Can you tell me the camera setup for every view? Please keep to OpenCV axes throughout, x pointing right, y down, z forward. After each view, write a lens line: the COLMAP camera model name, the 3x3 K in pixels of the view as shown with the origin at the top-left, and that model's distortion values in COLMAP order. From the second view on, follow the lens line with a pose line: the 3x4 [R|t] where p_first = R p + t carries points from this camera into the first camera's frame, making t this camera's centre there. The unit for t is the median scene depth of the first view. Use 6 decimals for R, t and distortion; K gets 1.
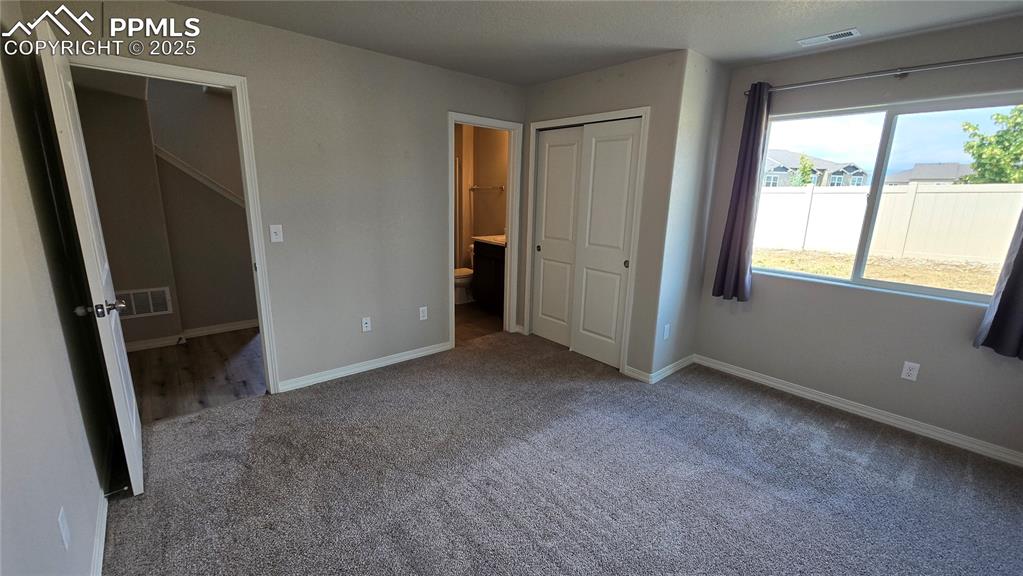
lens RADIAL K [[421.1, 0, 511.3], [0, 421.1, 289.7], [0, 0, 1]] dist [-0.003300, 0.000346]
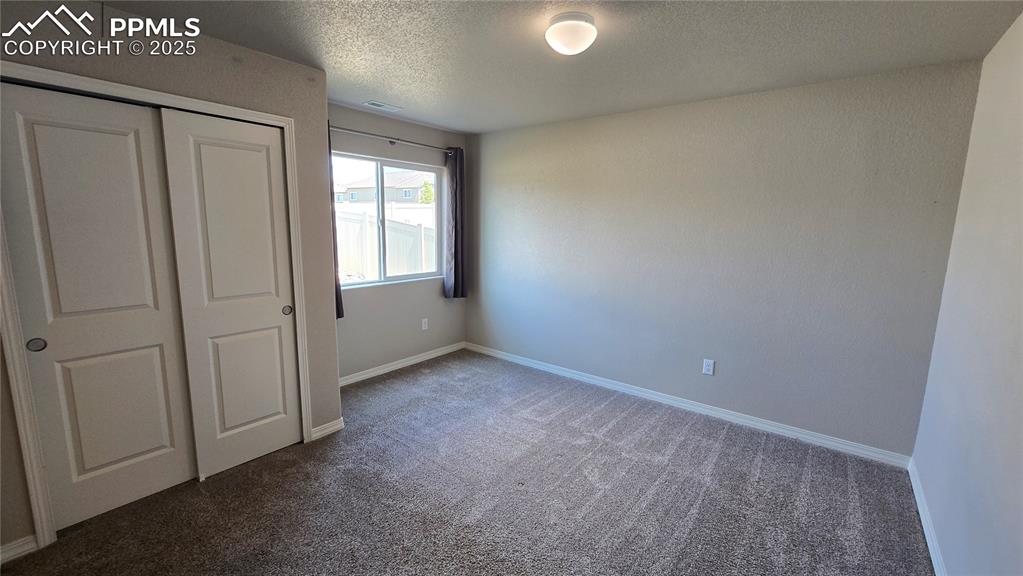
lens RADIAL K [[421.1, 0, 511.3], [0, 421.1, 289.7], [0, 0, 1]] dist [-0.003300, 0.000346]
pose [[-0.186990, -0.184081, 0.964961, -0.566471], [0.201465, 0.954222, 0.221072, -0.191097], [-0.961481, 0.235744, -0.141344, 0.712512]]
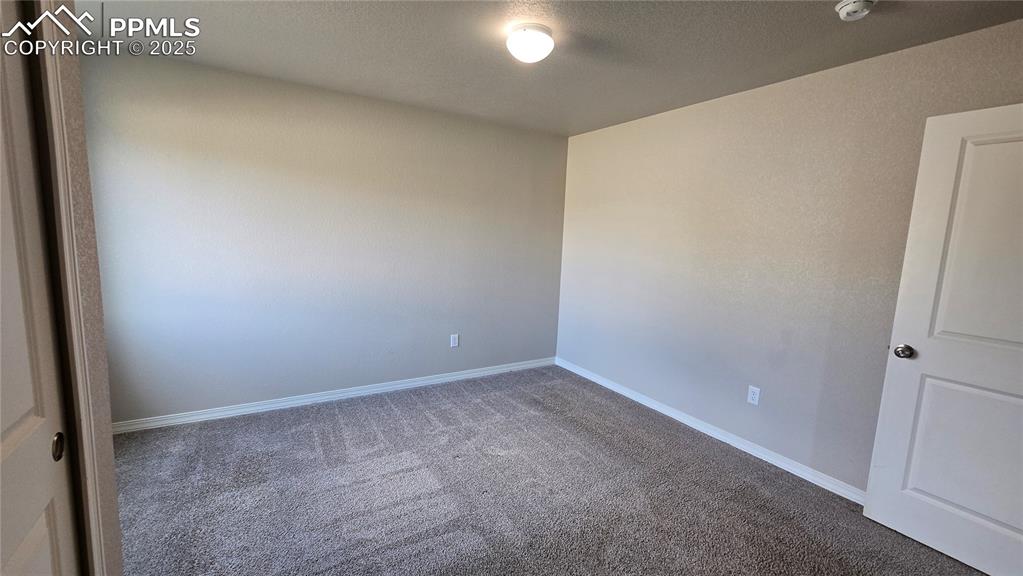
lens RADIAL K [[415.6, 0, 508.3], [0, 415.6, 292.4], [0, 0, 1]] dist [-0.000774, 0.000117]
pose [[-0.984433, -0.081862, 0.155532, -0.036575], [-0.022356, 0.936044, 0.351172, -0.240627], [-0.174332, 0.342228, -0.923303, 1.175362]]
